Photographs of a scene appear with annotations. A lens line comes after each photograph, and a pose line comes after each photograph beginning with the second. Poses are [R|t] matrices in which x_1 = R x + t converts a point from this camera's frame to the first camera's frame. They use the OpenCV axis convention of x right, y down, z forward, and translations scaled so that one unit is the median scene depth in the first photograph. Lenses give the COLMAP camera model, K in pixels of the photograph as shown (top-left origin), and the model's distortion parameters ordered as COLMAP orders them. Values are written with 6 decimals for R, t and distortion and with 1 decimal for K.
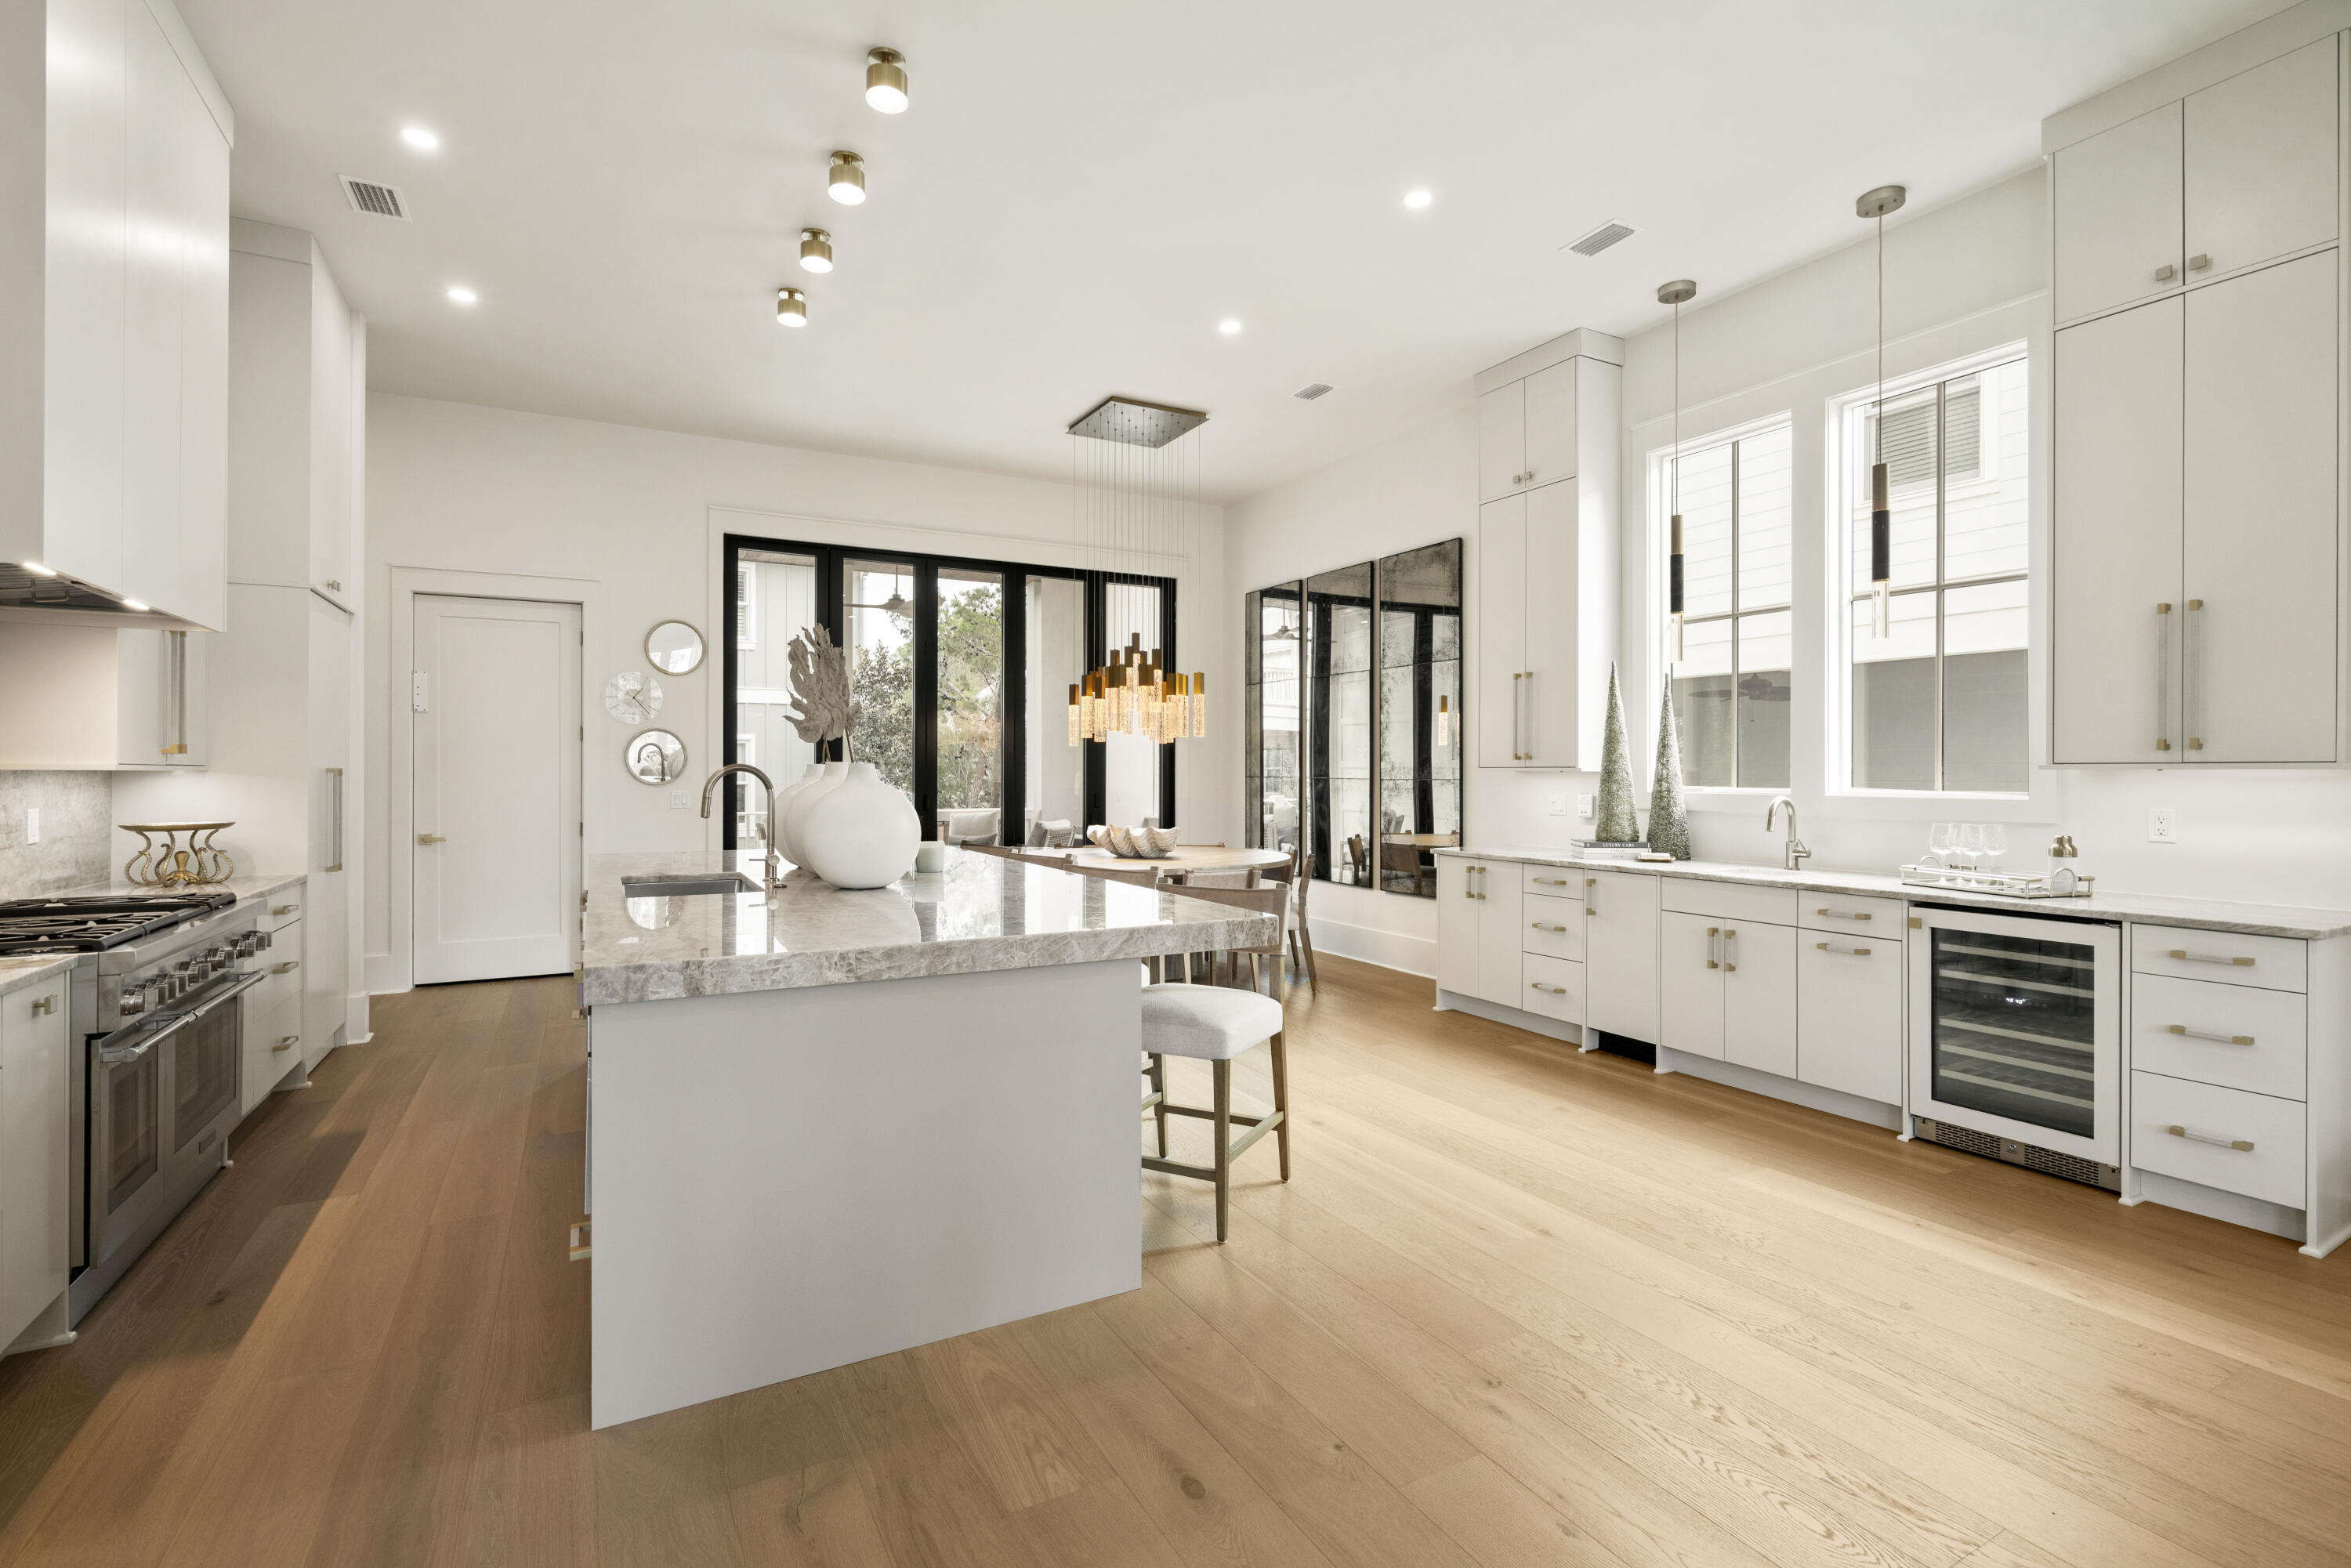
lens RADIAL K [[1053.9, 0, 1168.3], [0, 1053.9, 771.6], [0, 0, 1]] dist [-0.006184, 0.002779]
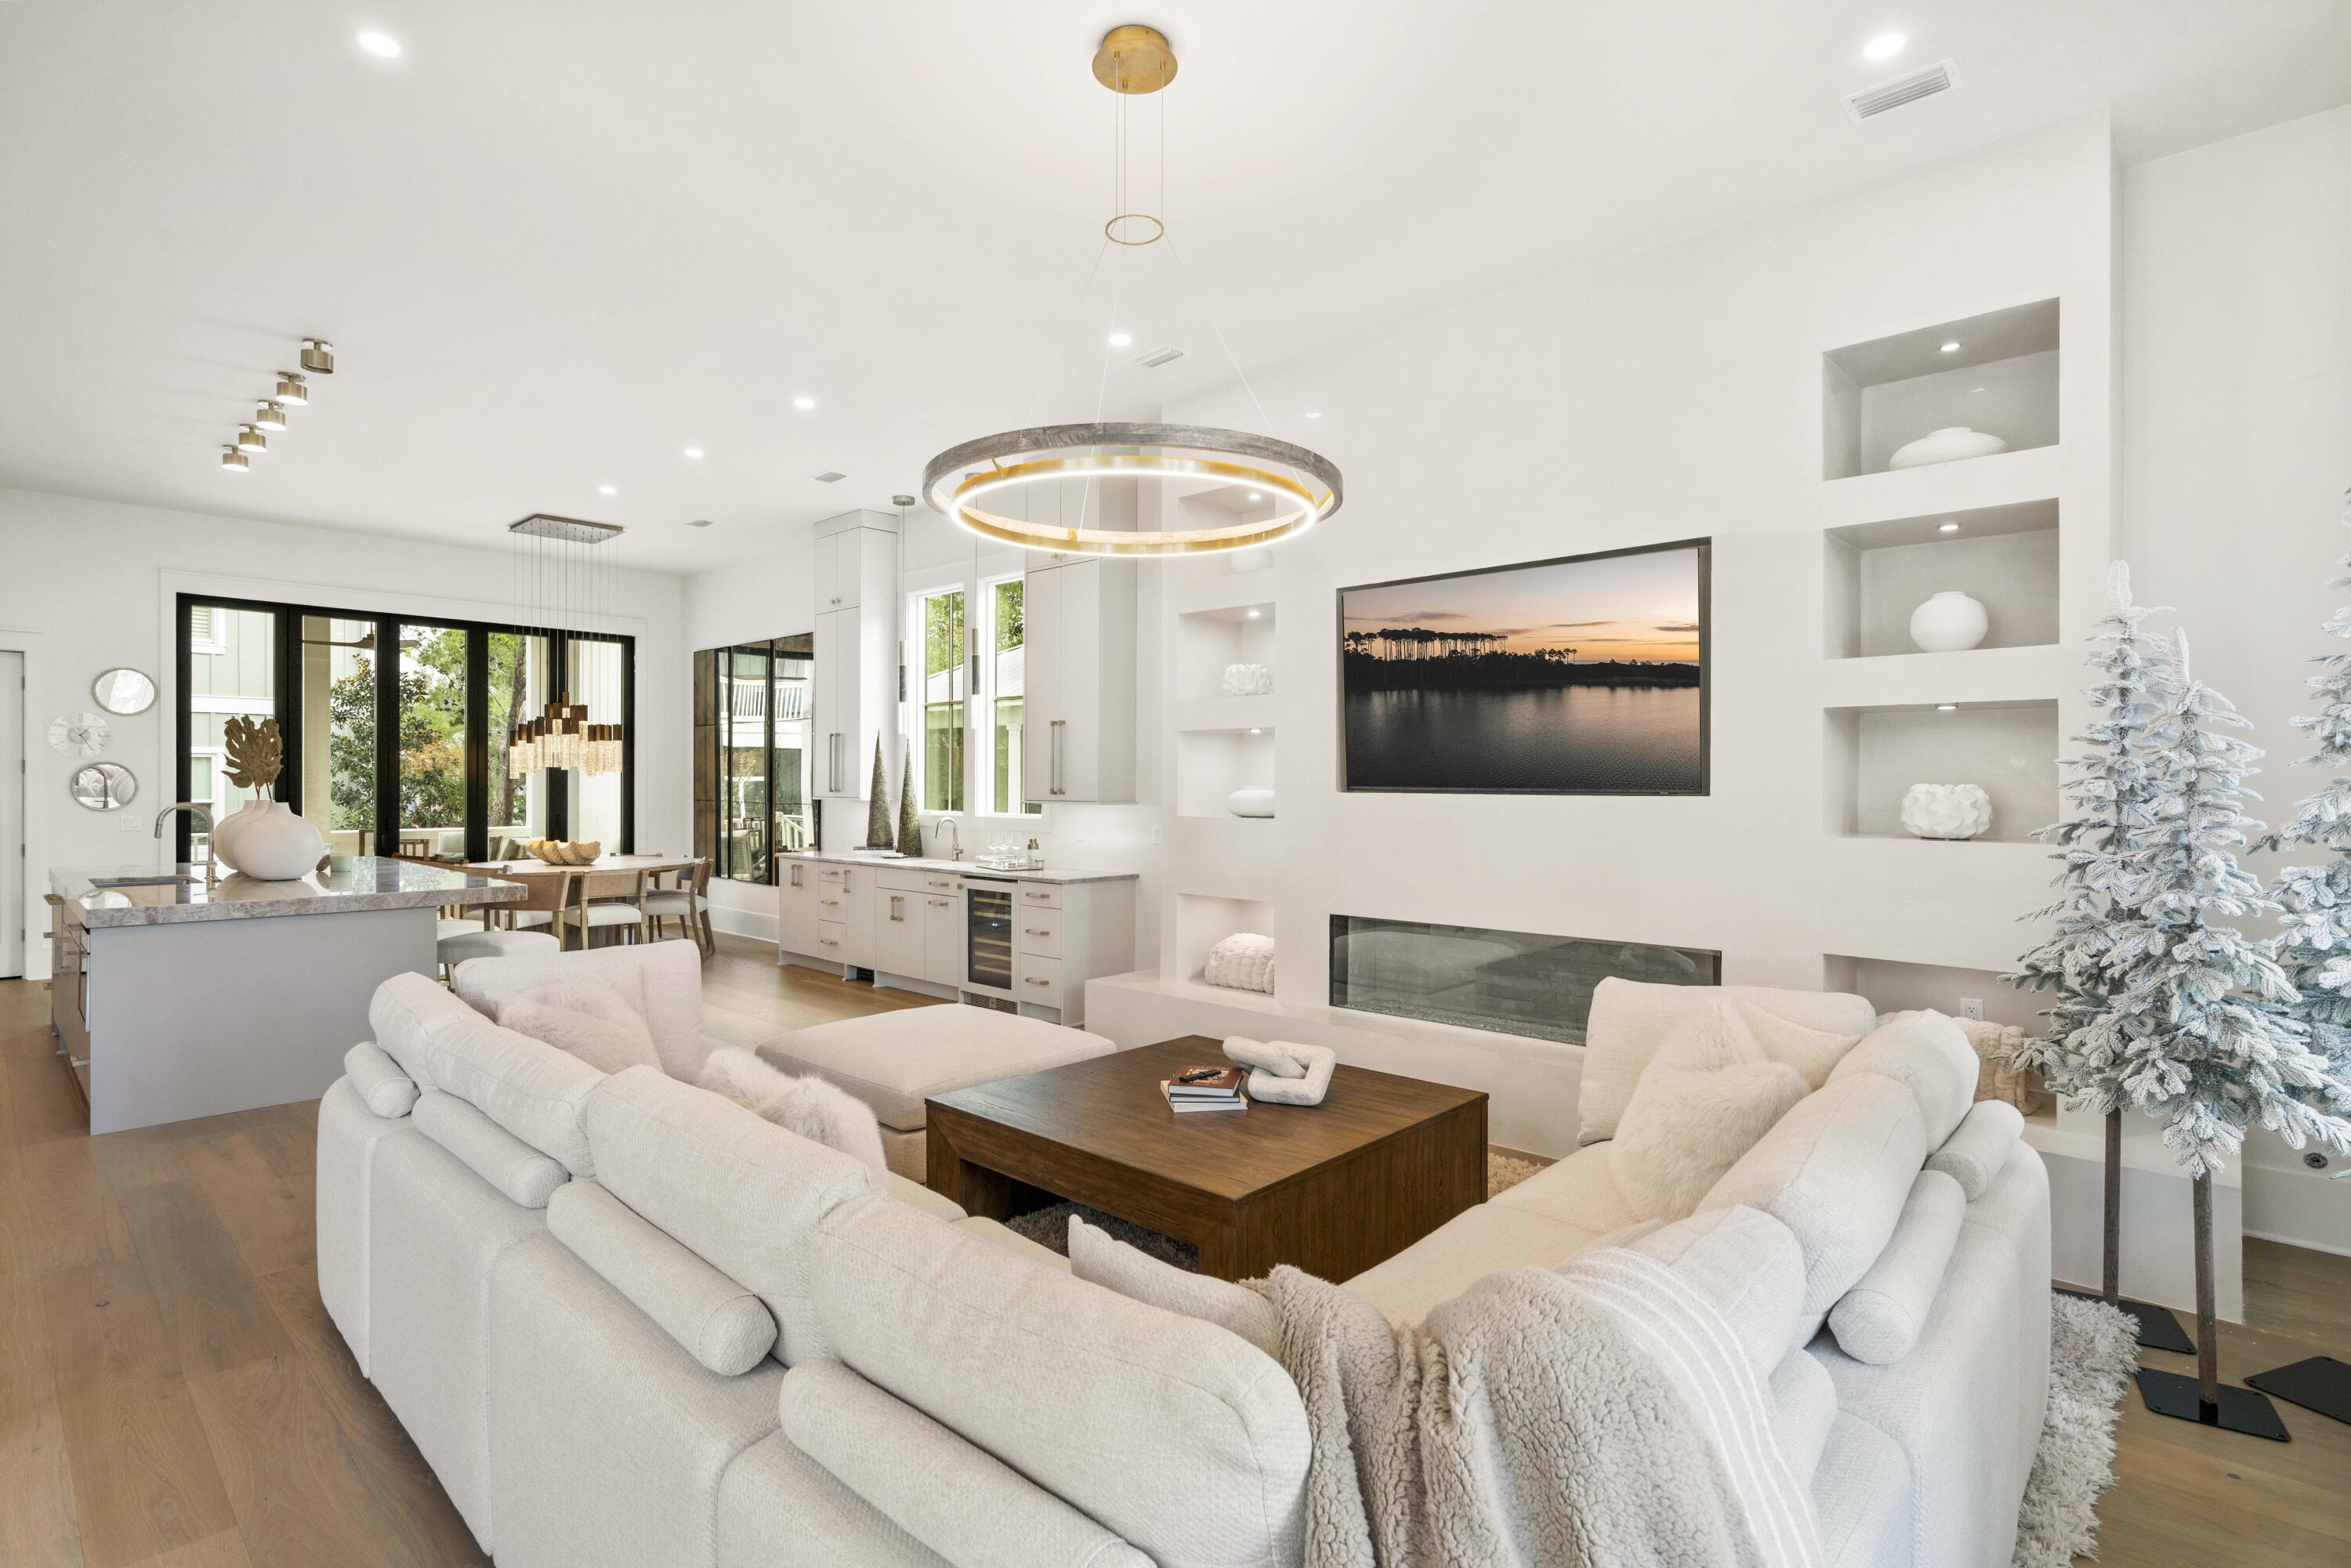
lens RADIAL K [[1126.0, 0, 1165.3], [0, 1126.0, 791.3], [0, 0, 1]] dist [-0.005322, 0.002737]
pose [[0.950183, -0.000581, 0.311692, 0.352318], [-0.002038, 0.999965, 0.008077, -0.032423], [-0.311686, -0.008310, 0.950149, -0.802925]]
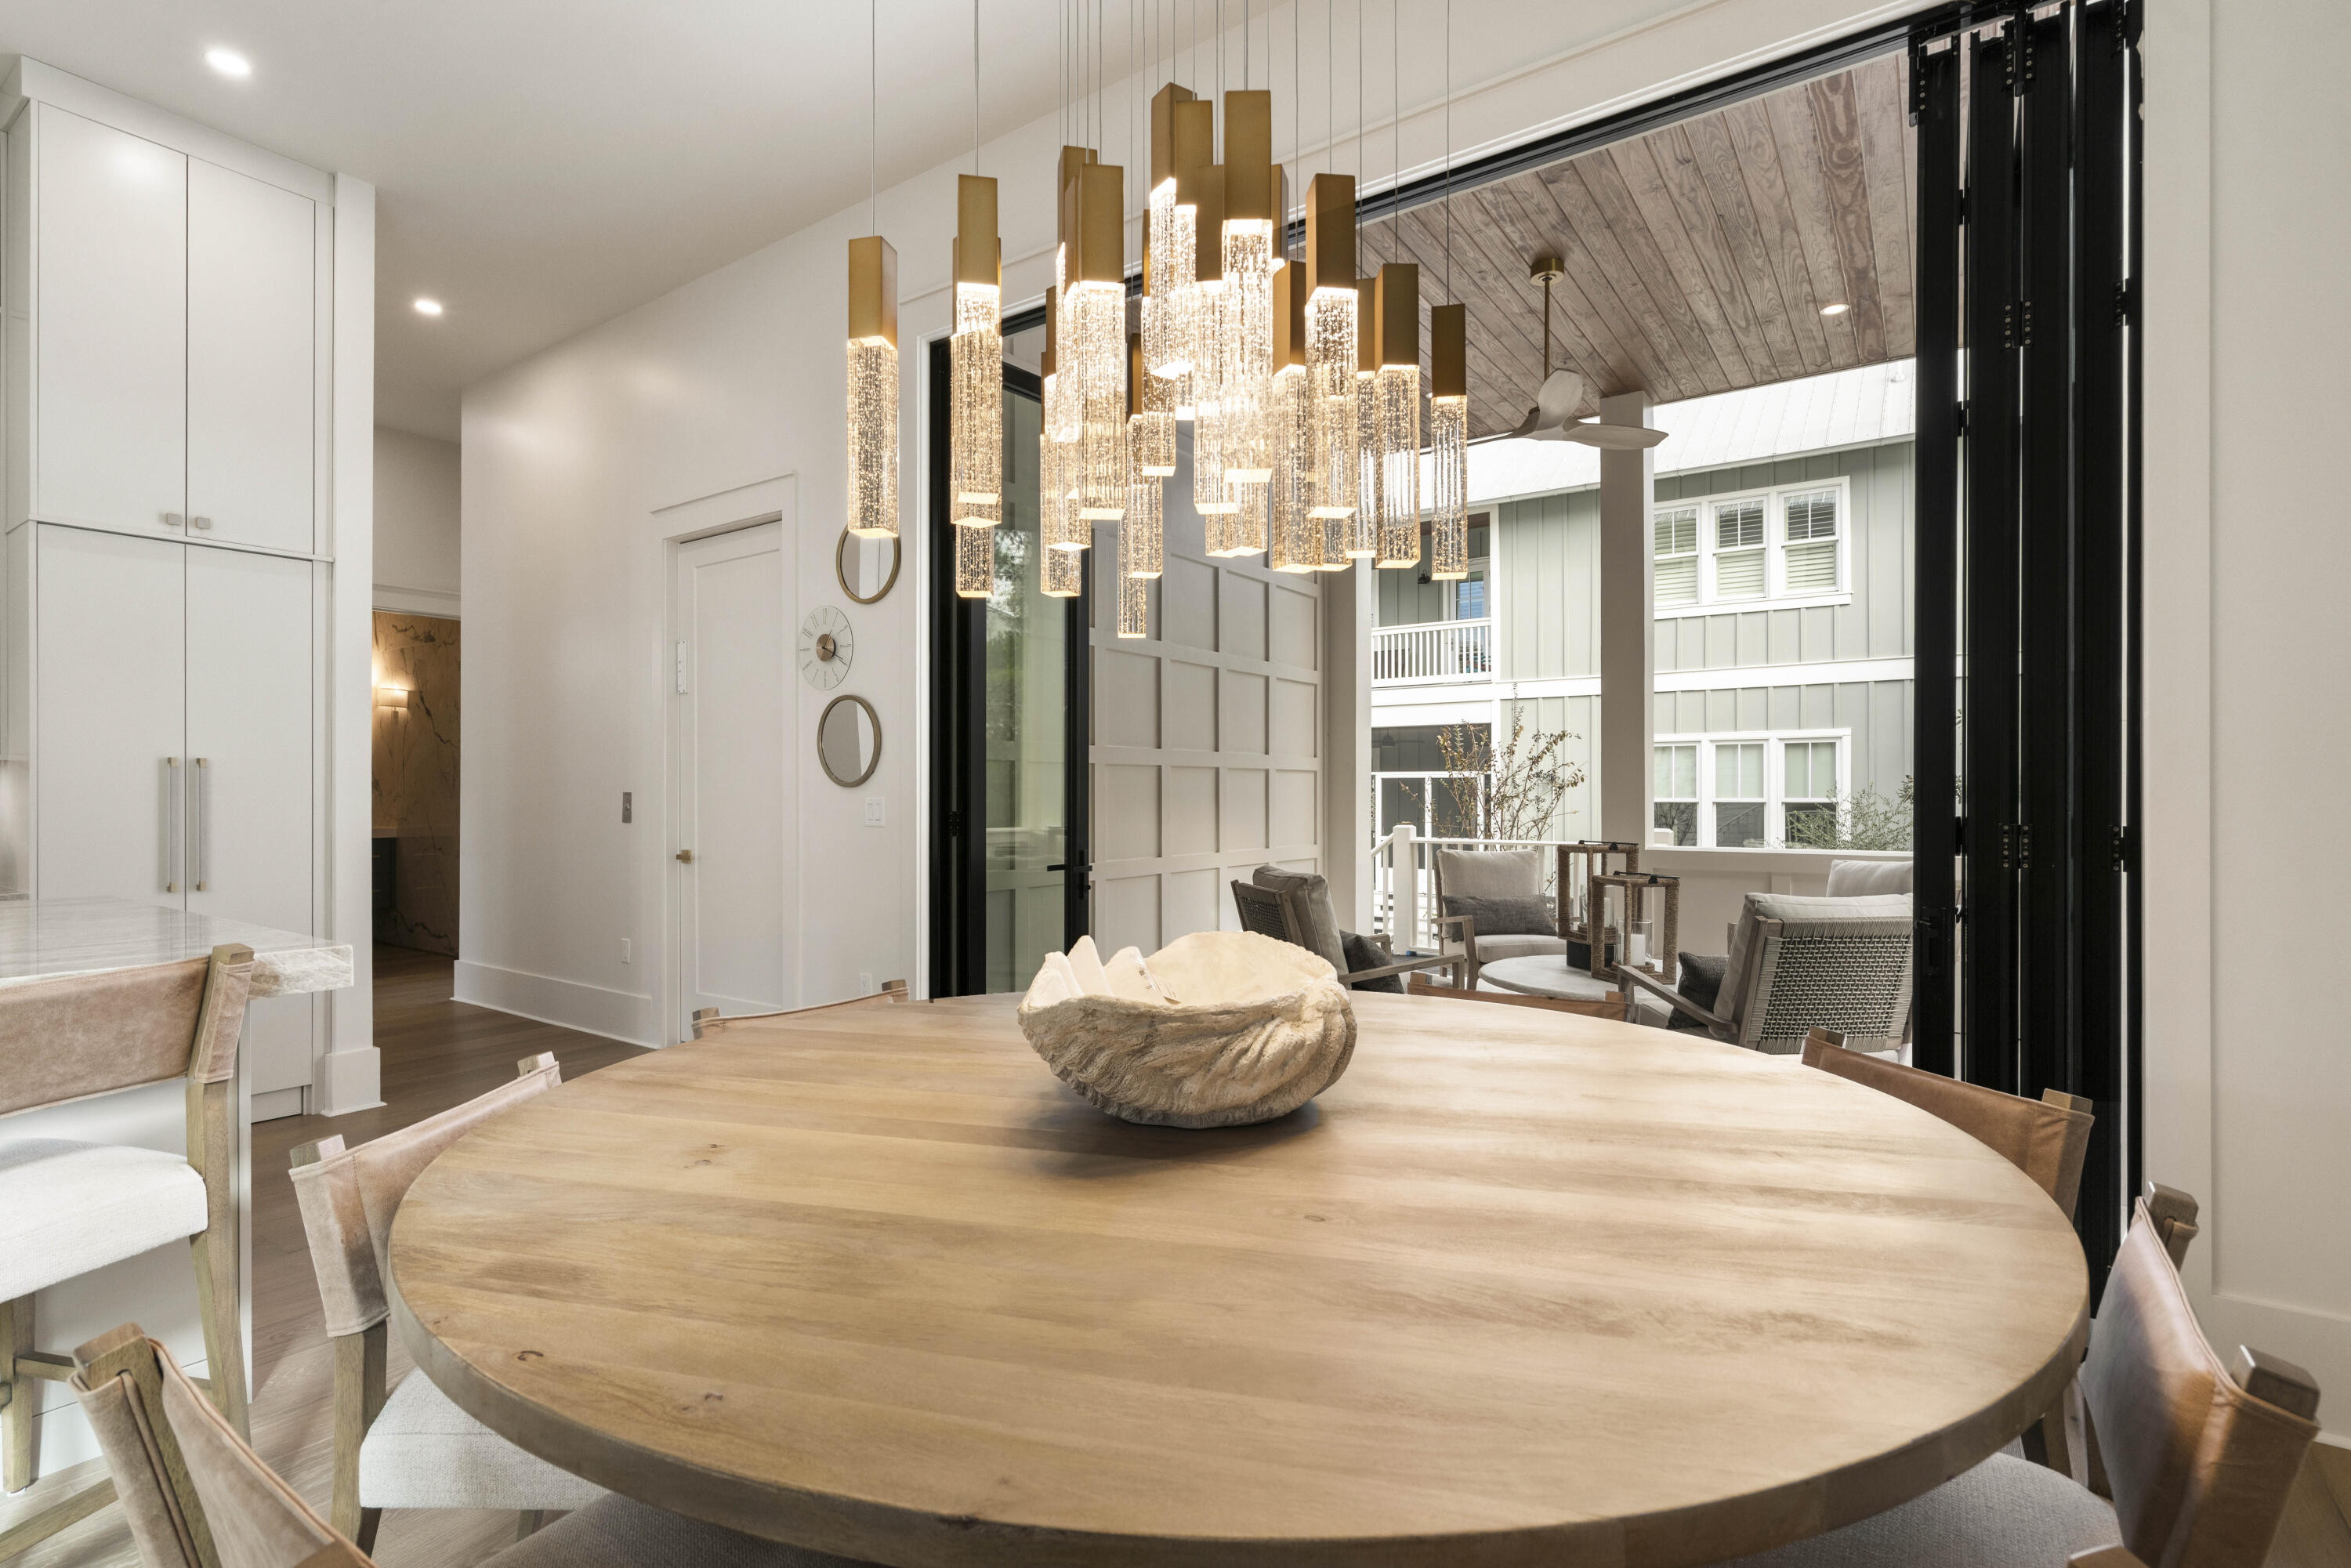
lens RADIAL K [[1126.0, 0, 1162.9], [0, 1126.0, 779.8], [0, 0, 1]] dist [-0.005322, 0.002737]
pose [[0.440089, -0.013200, -0.897857, 0.270529], [0.002349, 0.999905, -0.013549, 0.026704], [0.897951, 0.003854, 0.440079, 1.324088]]
